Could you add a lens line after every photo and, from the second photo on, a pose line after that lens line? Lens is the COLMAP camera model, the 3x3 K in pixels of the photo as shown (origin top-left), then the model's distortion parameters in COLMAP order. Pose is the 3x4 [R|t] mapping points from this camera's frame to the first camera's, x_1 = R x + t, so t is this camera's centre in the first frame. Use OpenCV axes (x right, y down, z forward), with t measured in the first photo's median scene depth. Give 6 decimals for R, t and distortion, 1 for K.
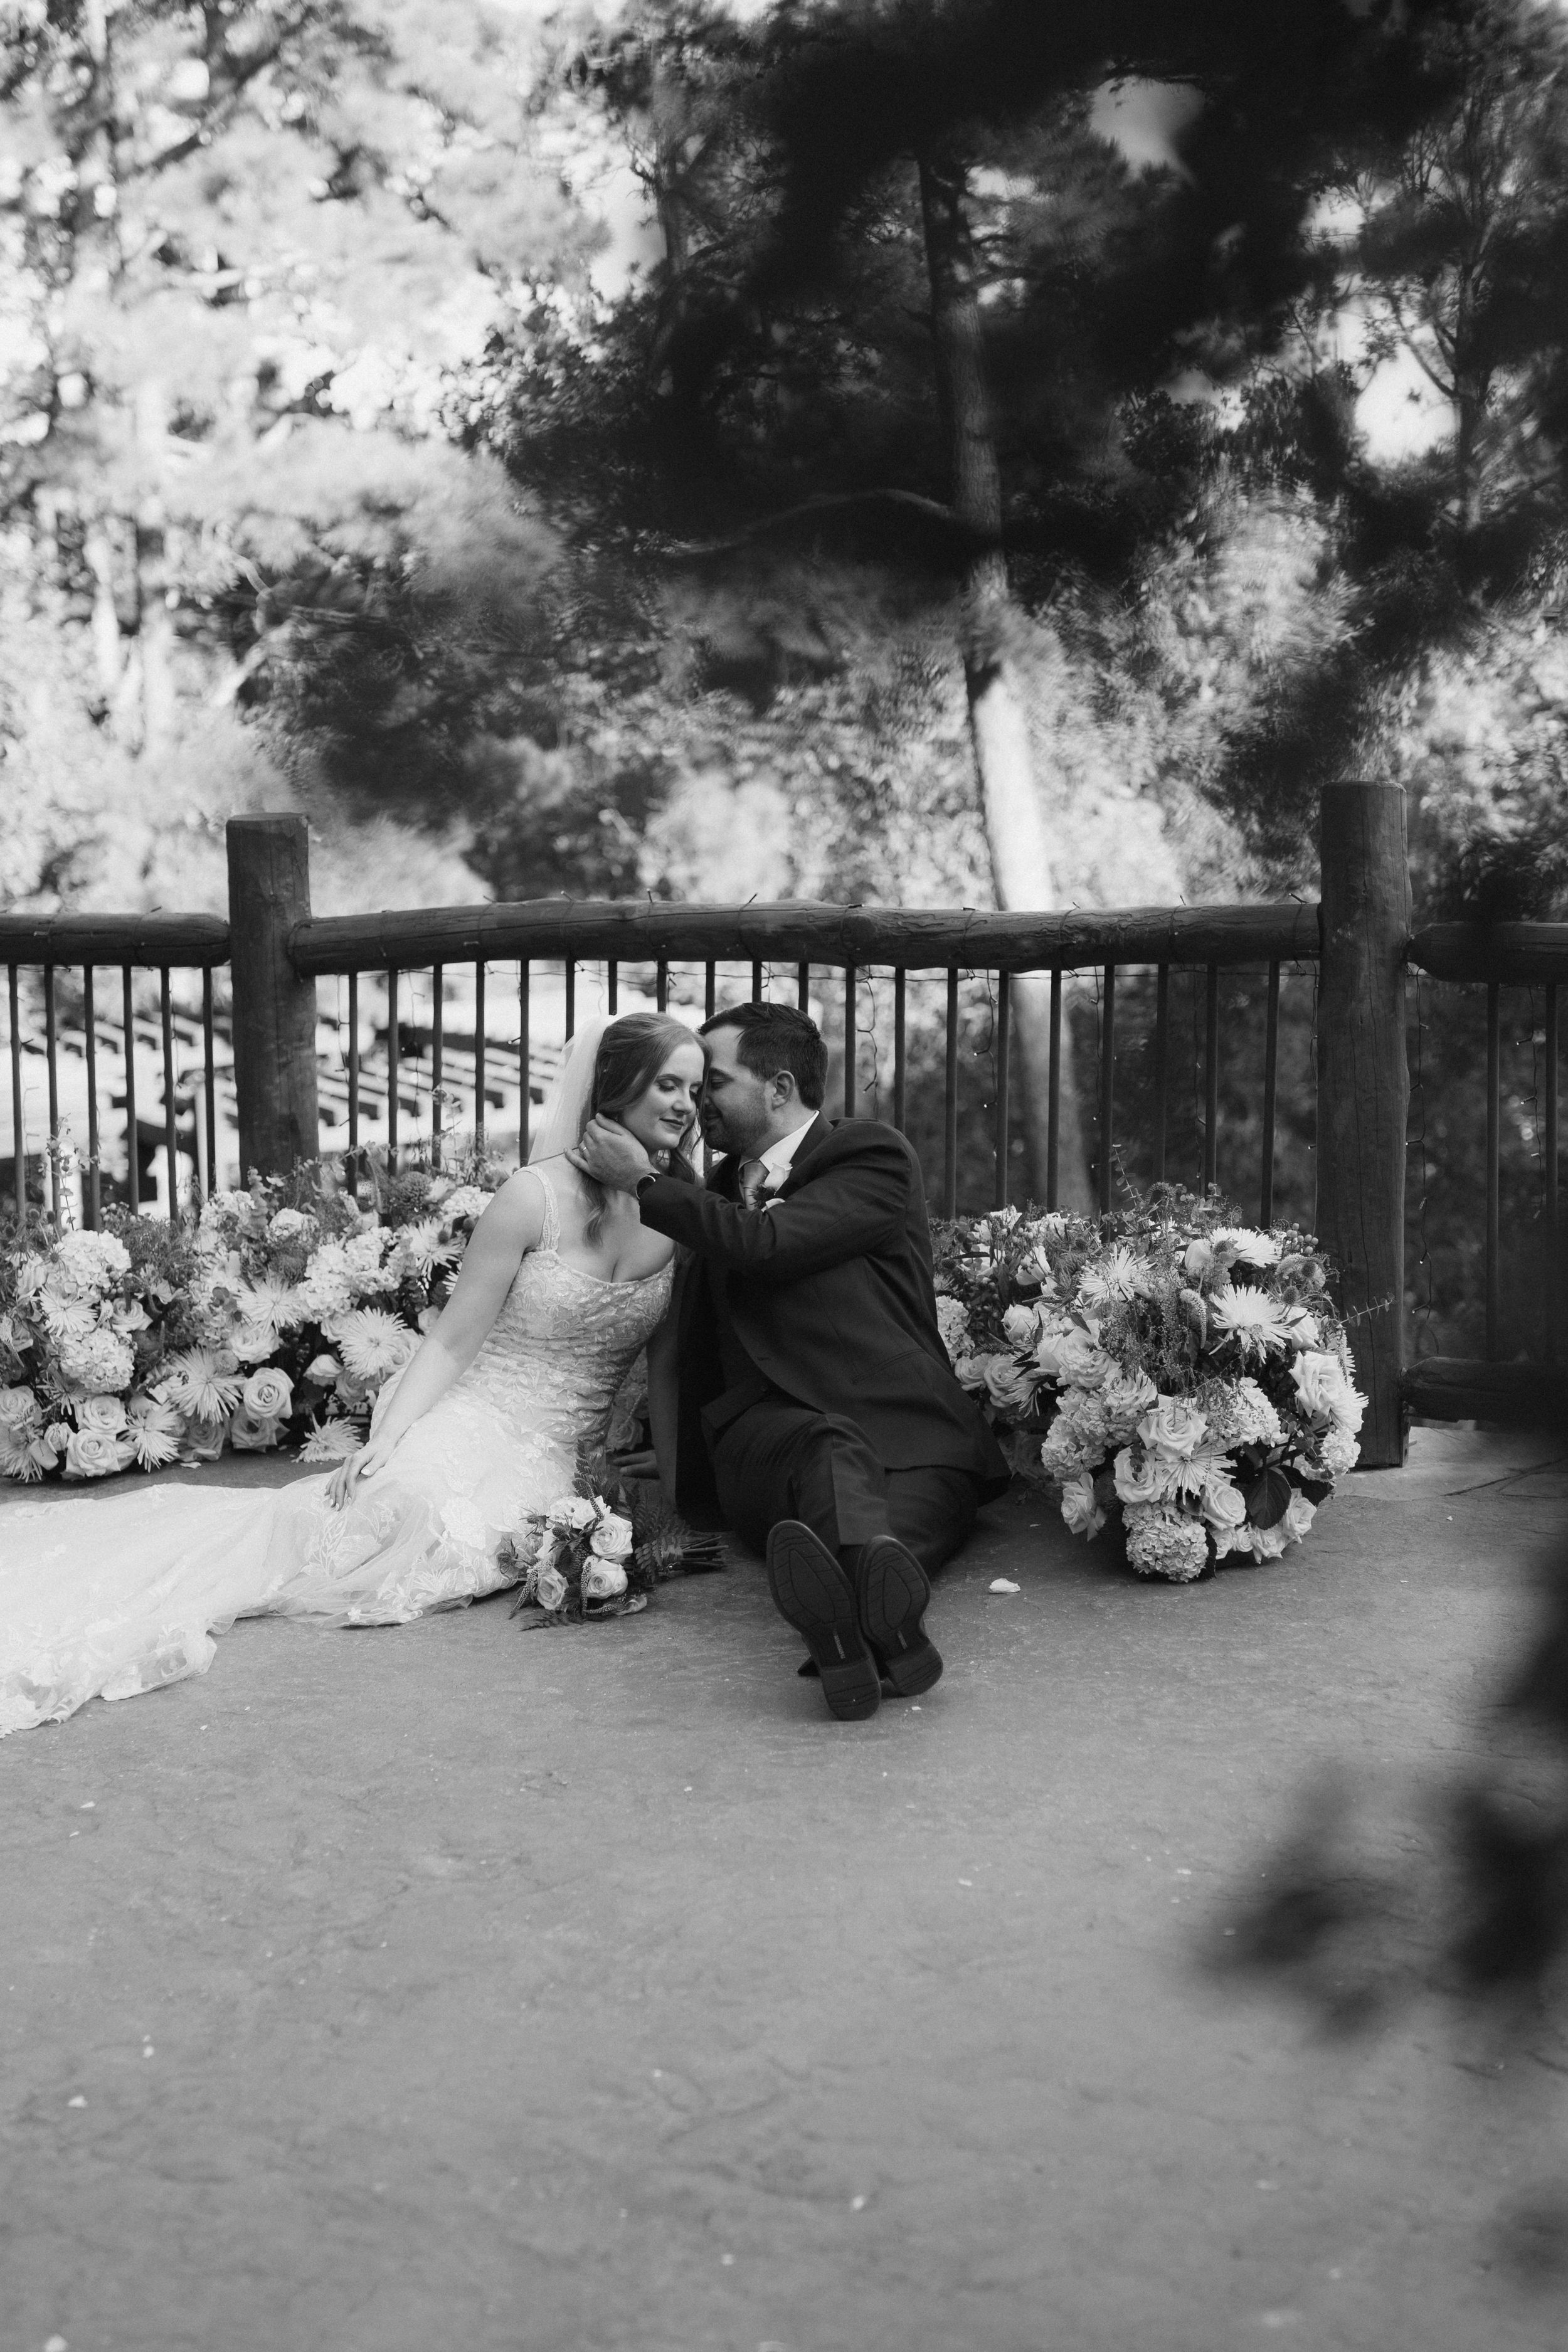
lens RADIAL K [[3900.5, 0, 784.0], [0, 3900.5, 1176.0], [0, 0, 1]] dist [-0.010887, -0.001704]
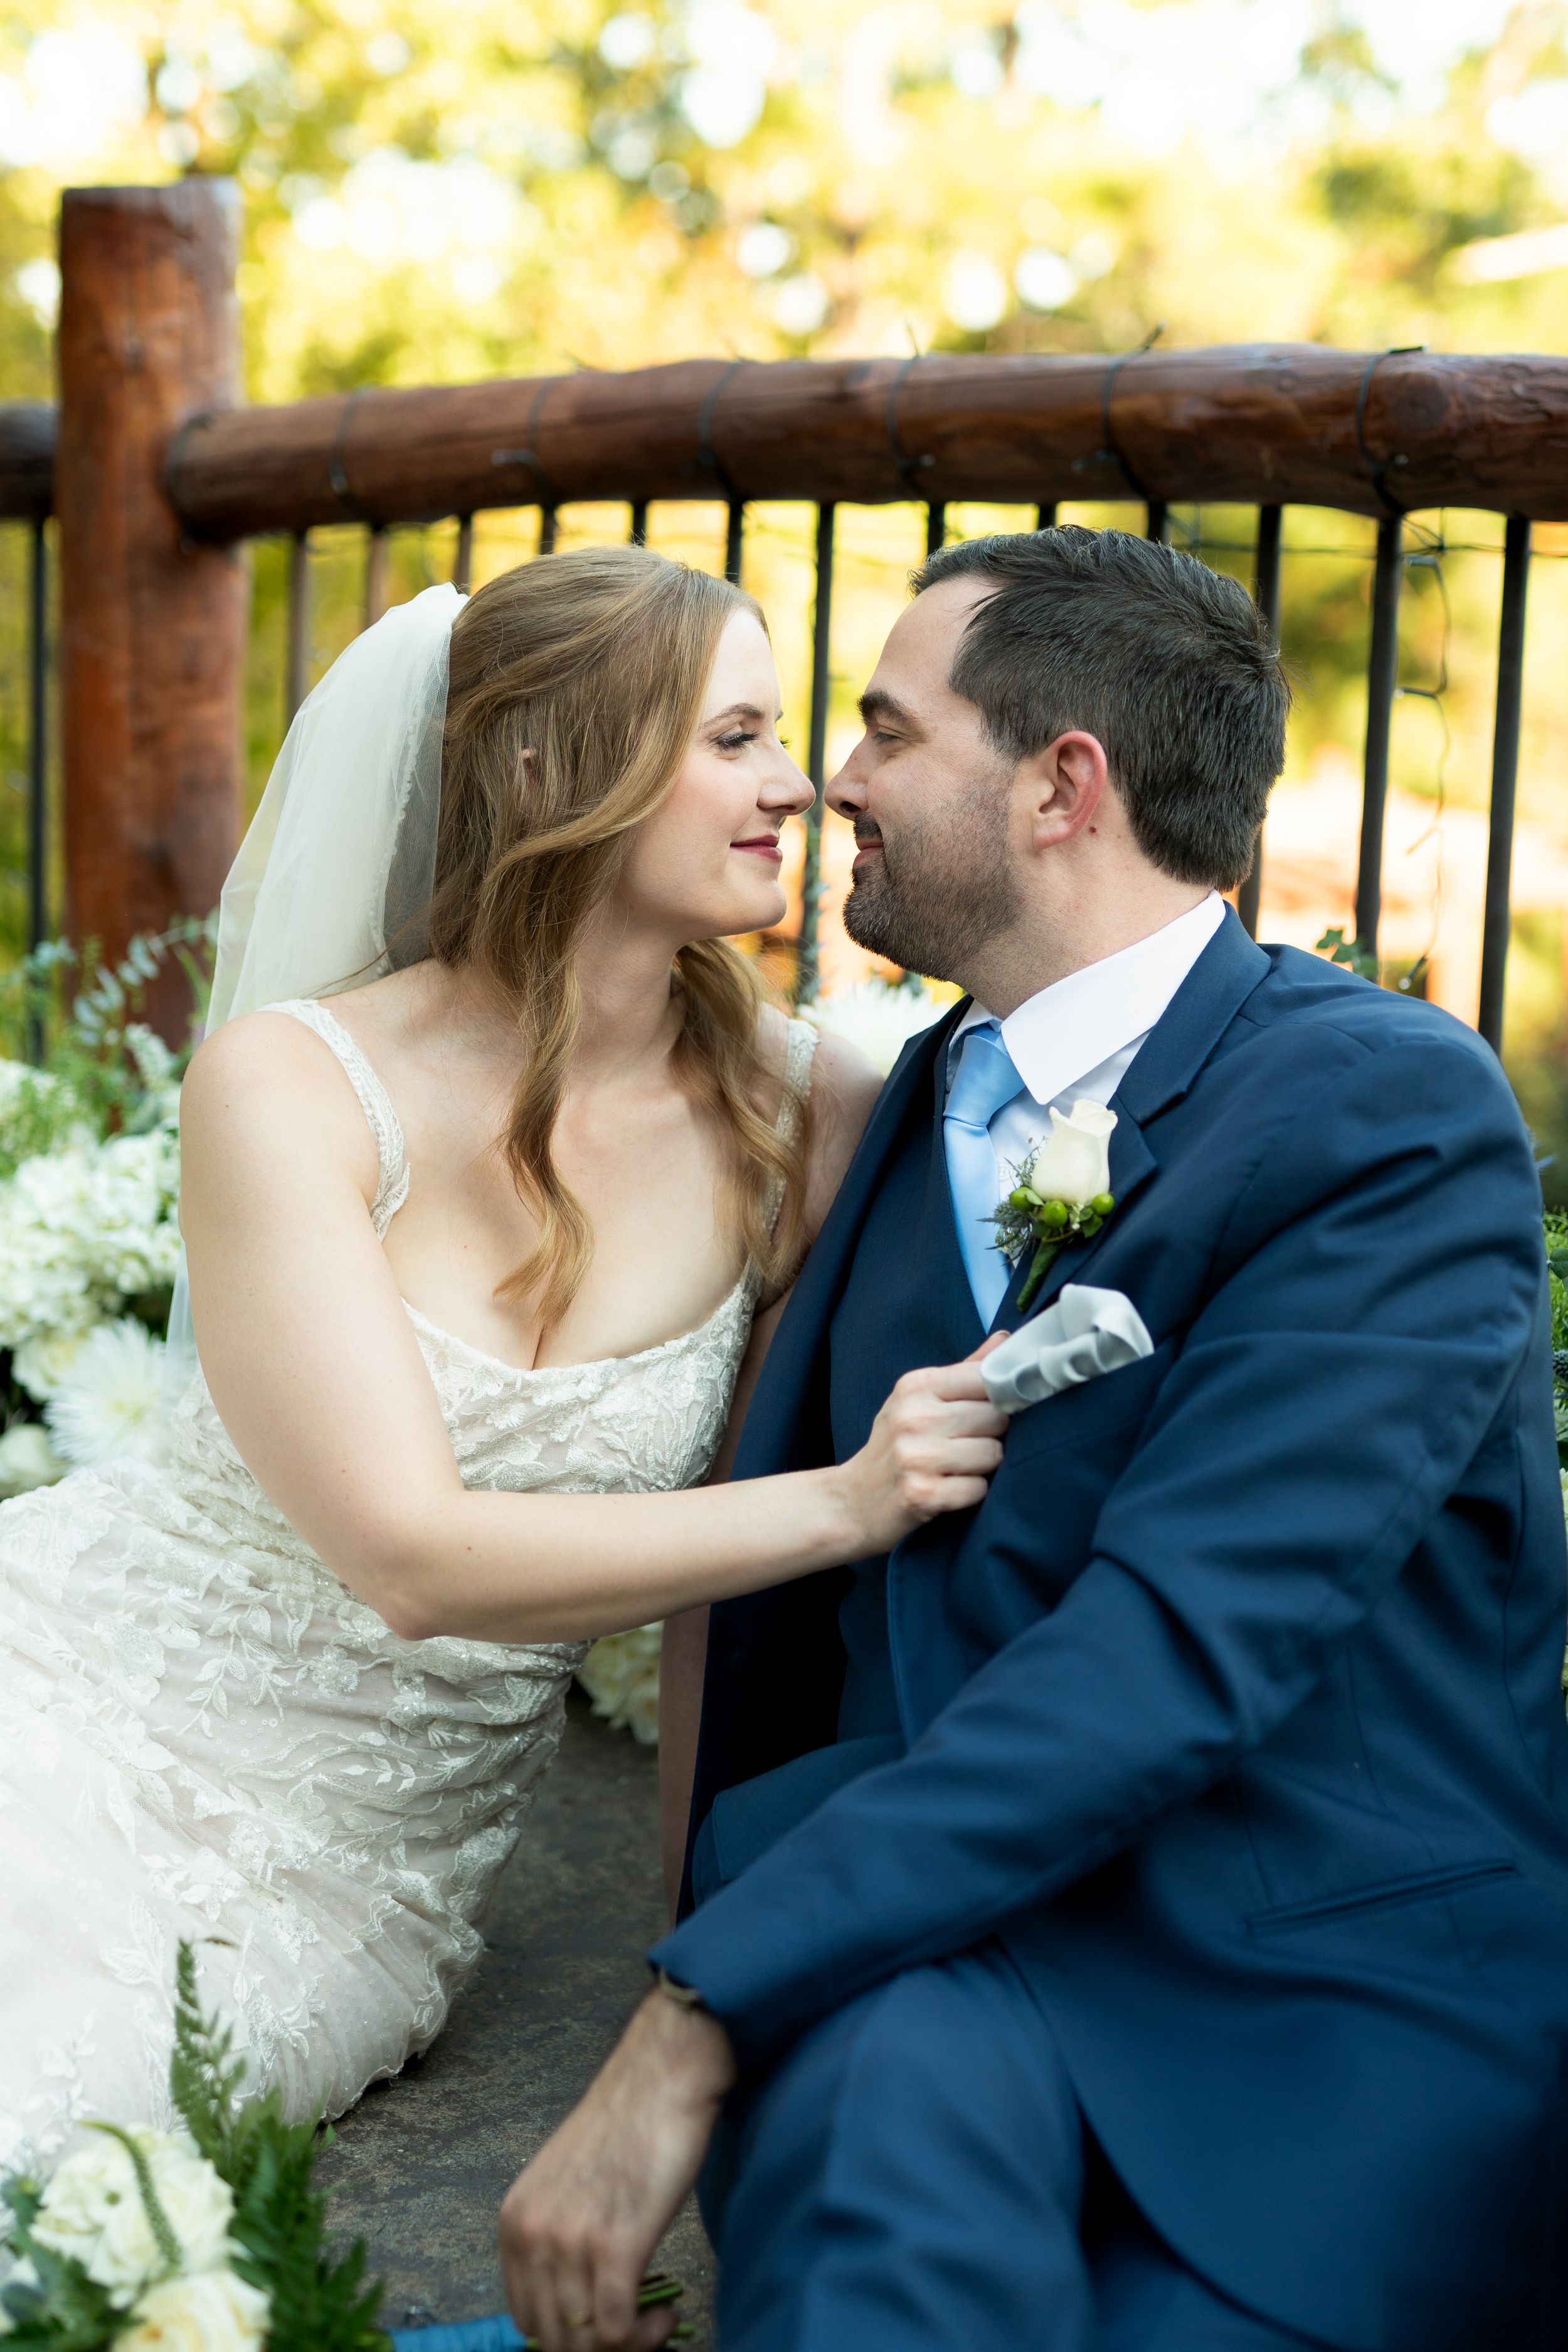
lens RADIAL K [[3900.5, 0, 784.0], [0, 3900.5, 1176.0], [0, 0, 1]] dist [-0.010887, -0.001704]
pose [[0.979200, 0.072750, -0.189409, 0.034088], [-0.064612, 0.996717, 0.048798, -0.005024], [0.192337, -0.035545, 0.980685, 0.623652]]
